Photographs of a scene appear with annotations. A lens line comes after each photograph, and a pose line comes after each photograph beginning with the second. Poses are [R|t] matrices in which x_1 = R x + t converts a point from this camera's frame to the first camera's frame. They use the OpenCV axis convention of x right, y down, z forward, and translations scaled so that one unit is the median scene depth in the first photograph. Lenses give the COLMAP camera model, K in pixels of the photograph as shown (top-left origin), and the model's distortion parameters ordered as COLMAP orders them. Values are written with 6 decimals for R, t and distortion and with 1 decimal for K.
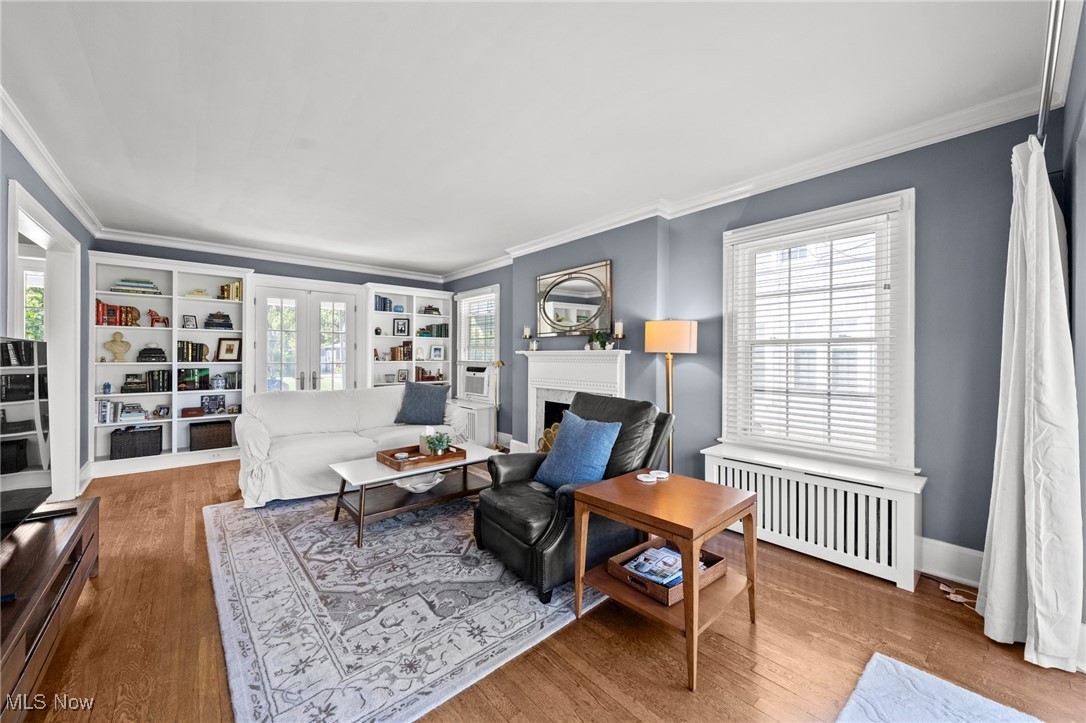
lens RADIAL K [[400.1, 0, 540.5], [0, 400.1, 357.1], [0, 0, 1]] dist [0.001005, -0.000037]
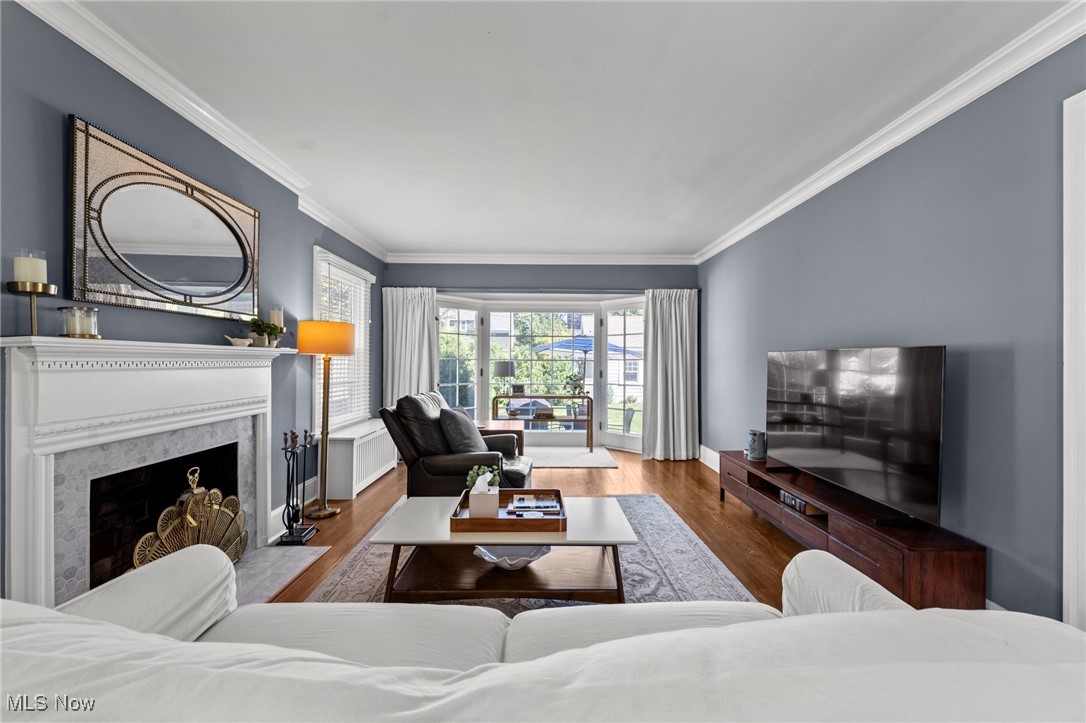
lens RADIAL K [[428.6, 0, 544.1], [0, 428.6, 358.3], [0, 0, 1]] dist [-0.000107, -0.000020]
pose [[-0.761154, -0.006209, 0.648541, -0.695524], [-0.008763, 0.999961, -0.000711, -0.003653], [-0.648512, -0.006225, -0.761179, 1.314624]]
